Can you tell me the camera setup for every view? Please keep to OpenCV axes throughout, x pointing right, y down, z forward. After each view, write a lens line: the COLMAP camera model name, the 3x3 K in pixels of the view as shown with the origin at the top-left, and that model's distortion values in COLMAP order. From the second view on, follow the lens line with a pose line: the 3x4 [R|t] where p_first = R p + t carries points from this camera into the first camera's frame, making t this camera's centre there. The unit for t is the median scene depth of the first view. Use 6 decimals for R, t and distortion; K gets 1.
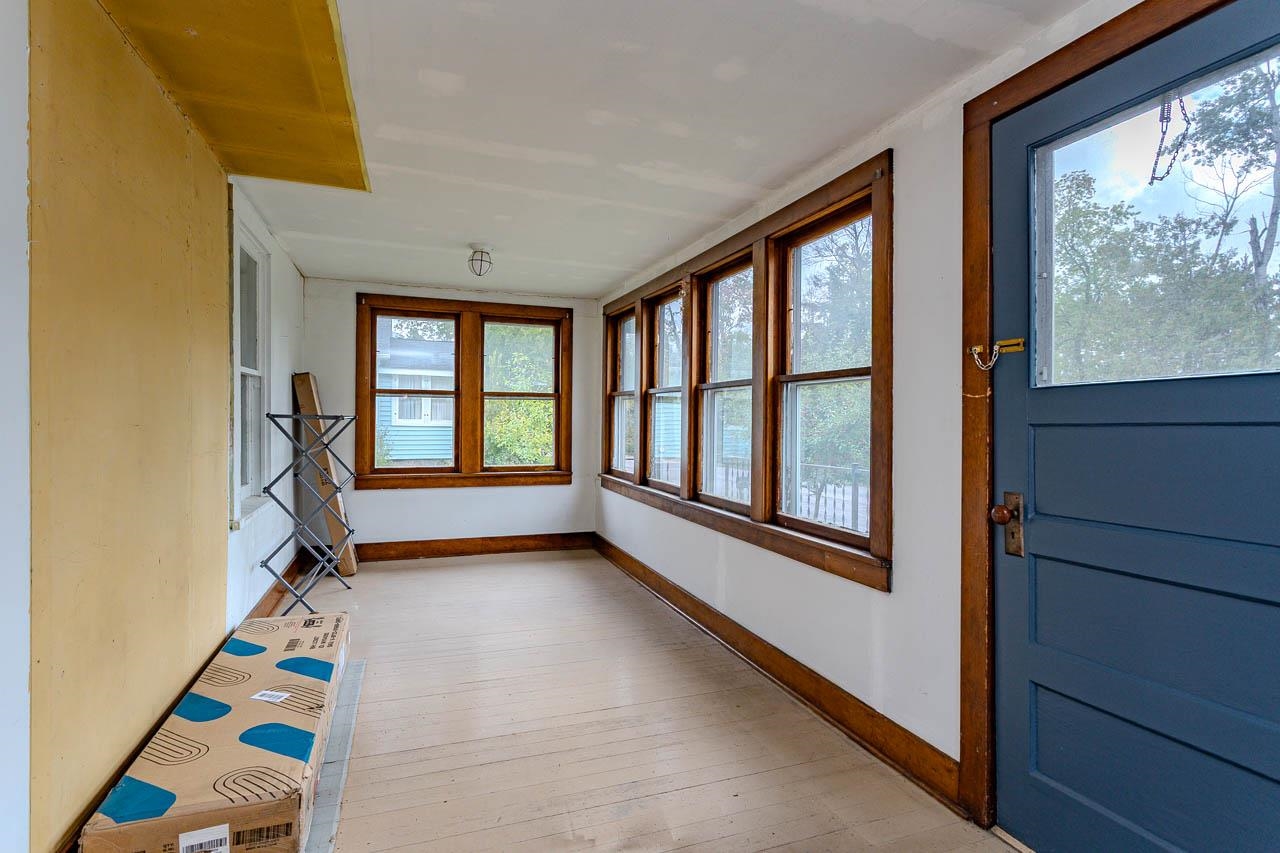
lens RADIAL K [[622.8, 0, 639.5], [0, 622.8, 422.1], [0, 0, 1]] dist [0.010421, -0.003359]
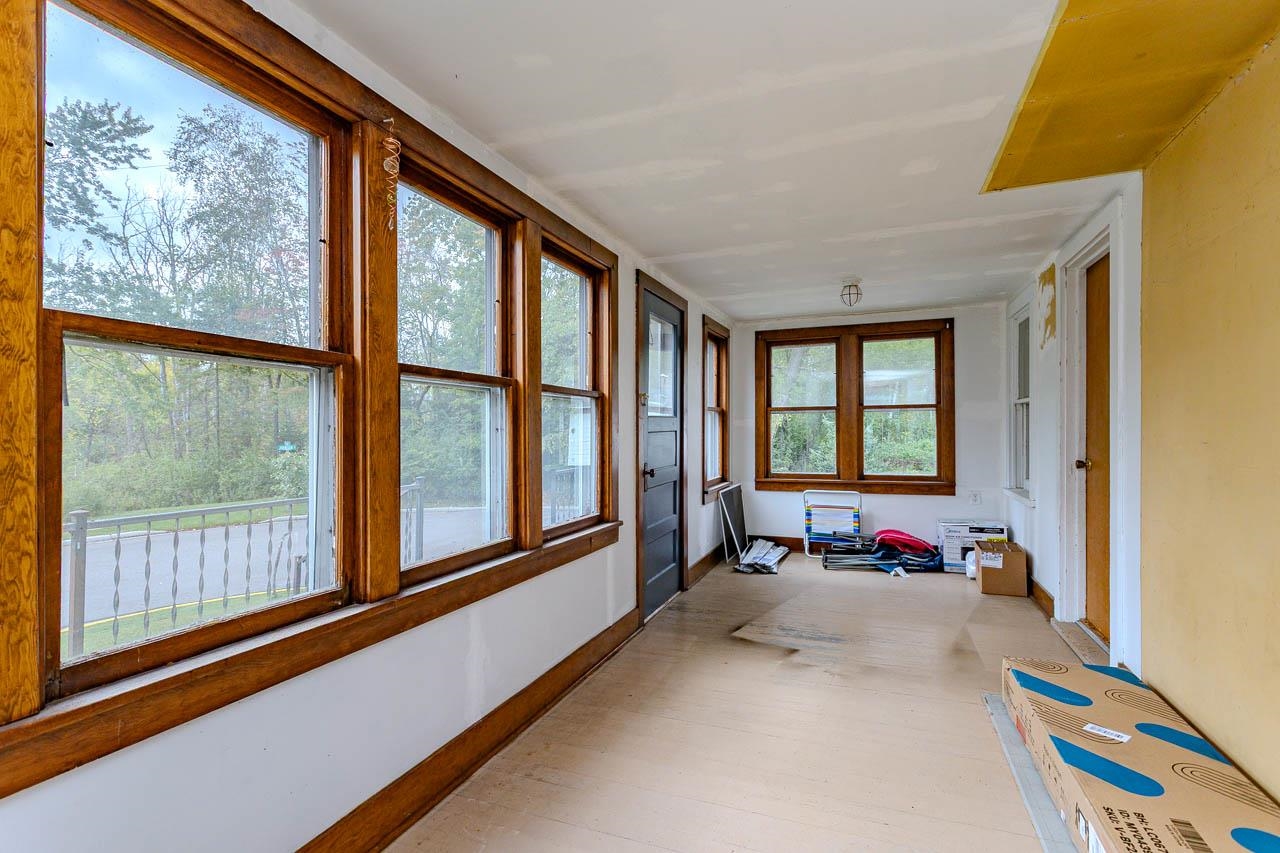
lens RADIAL K [[622.8, 0, 640.3], [0, 622.8, 429.3], [0, 0, 1]] dist [0.010421, -0.003359]
pose [[-0.750201, -0.006207, 0.661180, -0.614627], [-0.005089, 0.999981, 0.003614, -0.011650], [-0.661190, -0.000654, -0.750218, 1.946252]]
